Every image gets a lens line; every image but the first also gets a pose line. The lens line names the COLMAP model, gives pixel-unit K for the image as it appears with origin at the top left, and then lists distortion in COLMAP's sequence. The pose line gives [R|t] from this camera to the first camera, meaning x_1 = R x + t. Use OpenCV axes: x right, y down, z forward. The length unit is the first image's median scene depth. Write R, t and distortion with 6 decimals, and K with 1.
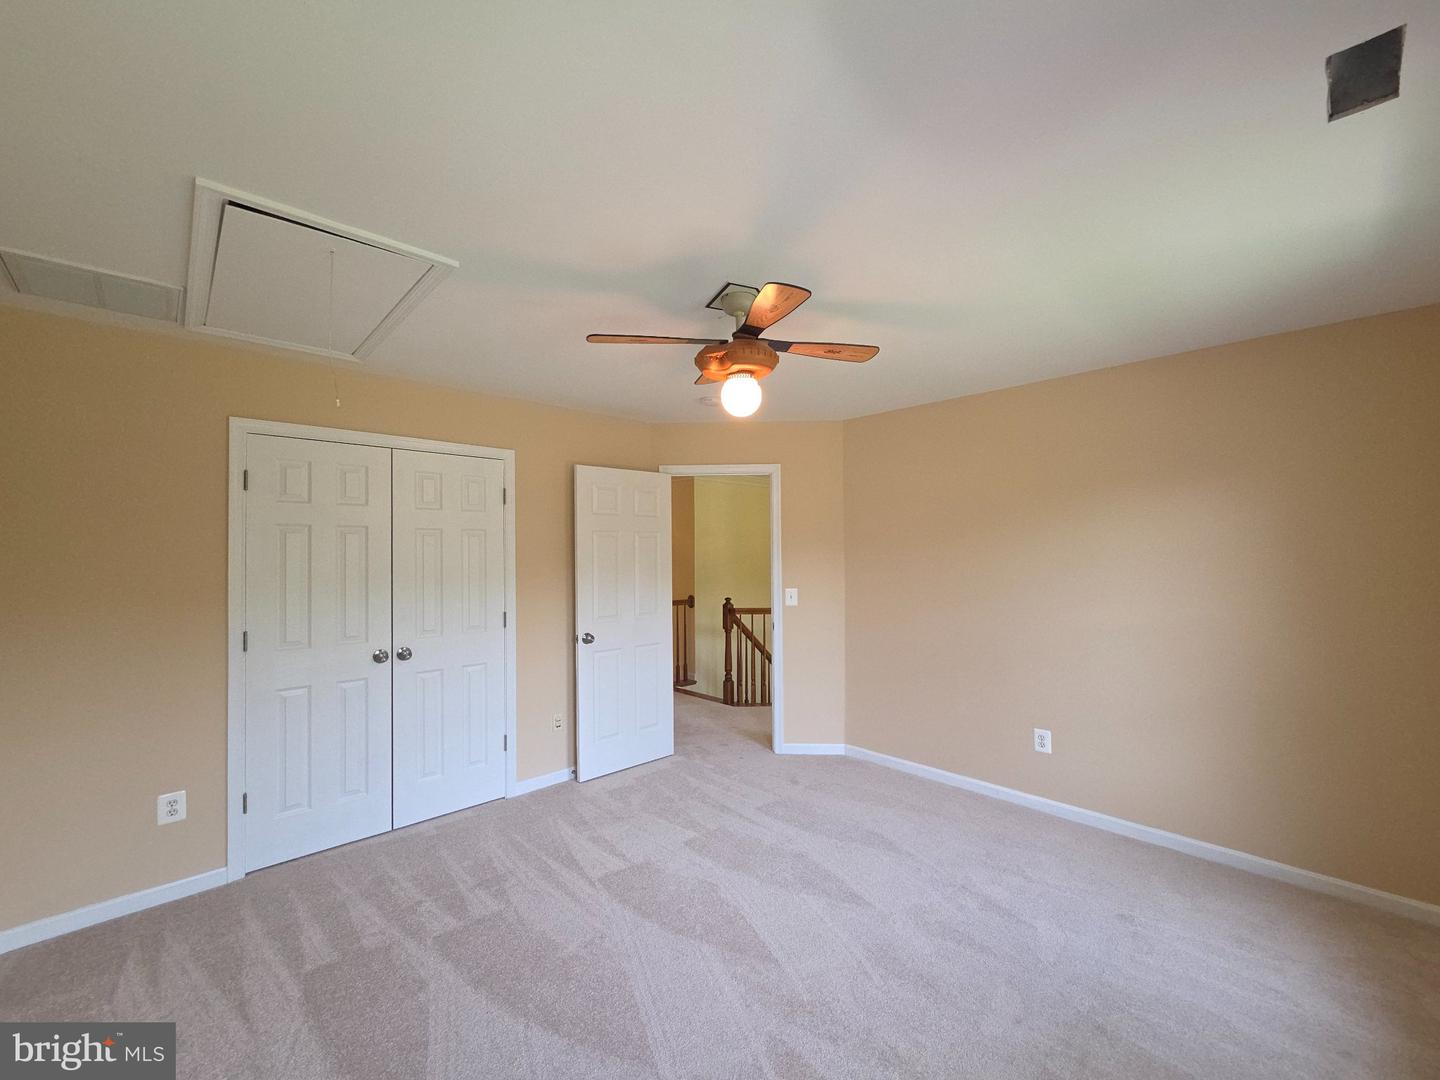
lens RADIAL K [[592.8, 0, 715.0], [0, 592.8, 545.9], [0, 0, 1]] dist [0.000925, 0.000130]
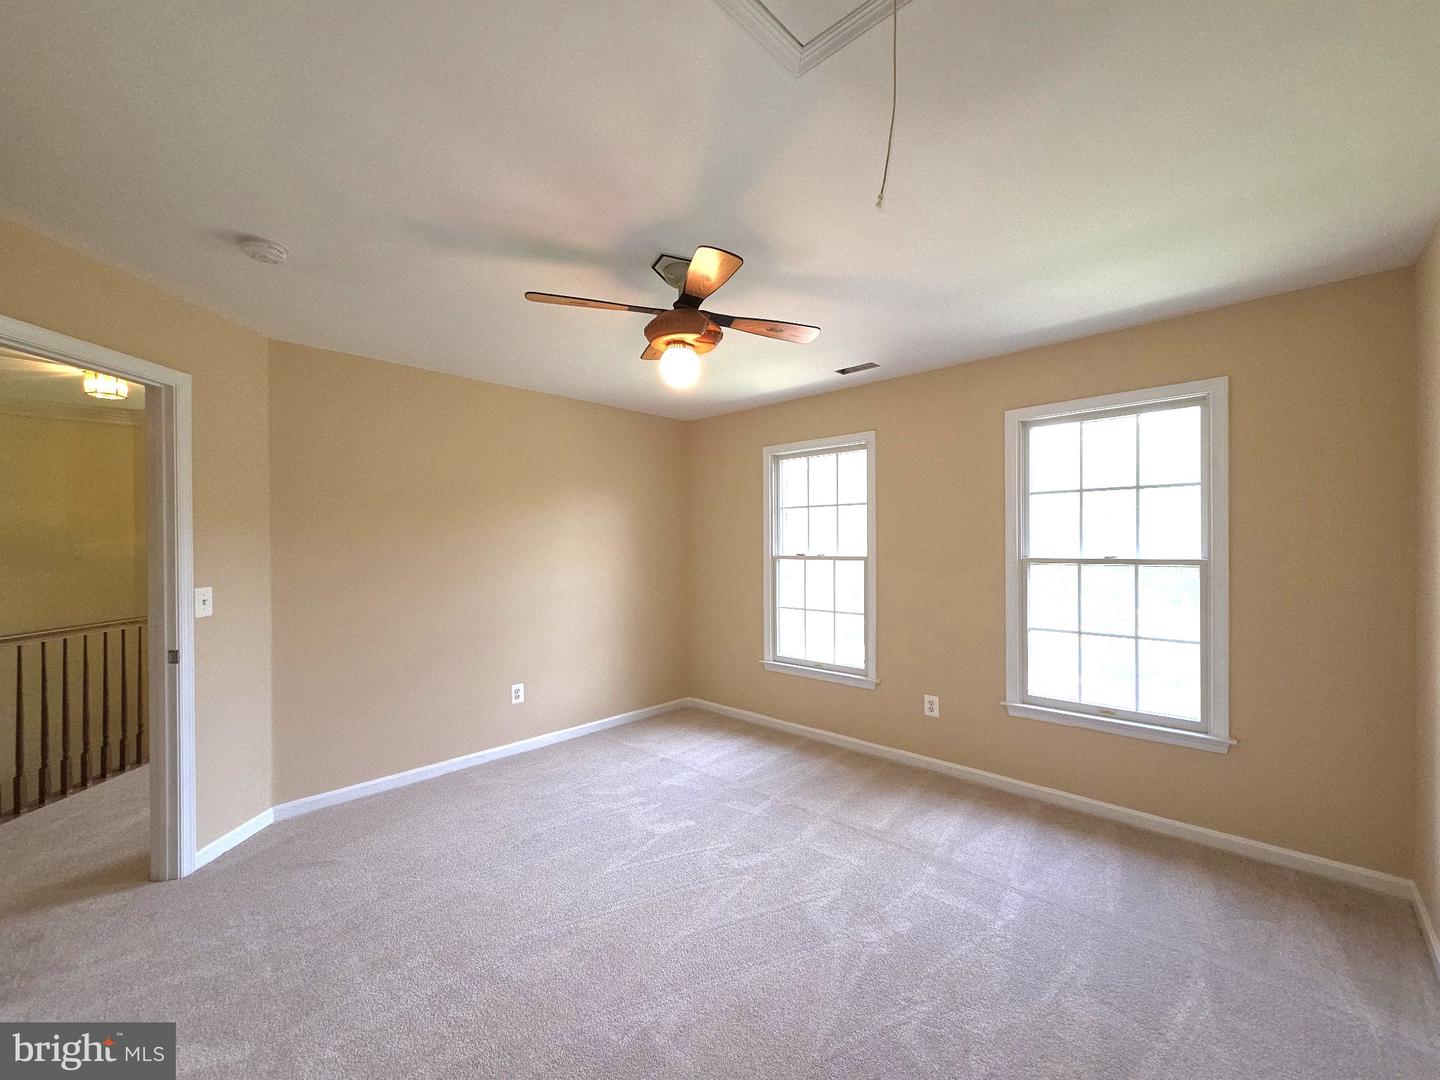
lens RADIAL K [[592.8, 0, 715.0], [0, 592.8, 545.9], [0, 0, 1]] dist [0.000925, 0.000130]
pose [[-0.056853, 0.002740, 0.998379, -0.669641], [-0.009022, 0.999954, -0.003258, 0.036505], [-0.998342, -0.009192, -0.056826, 0.700334]]
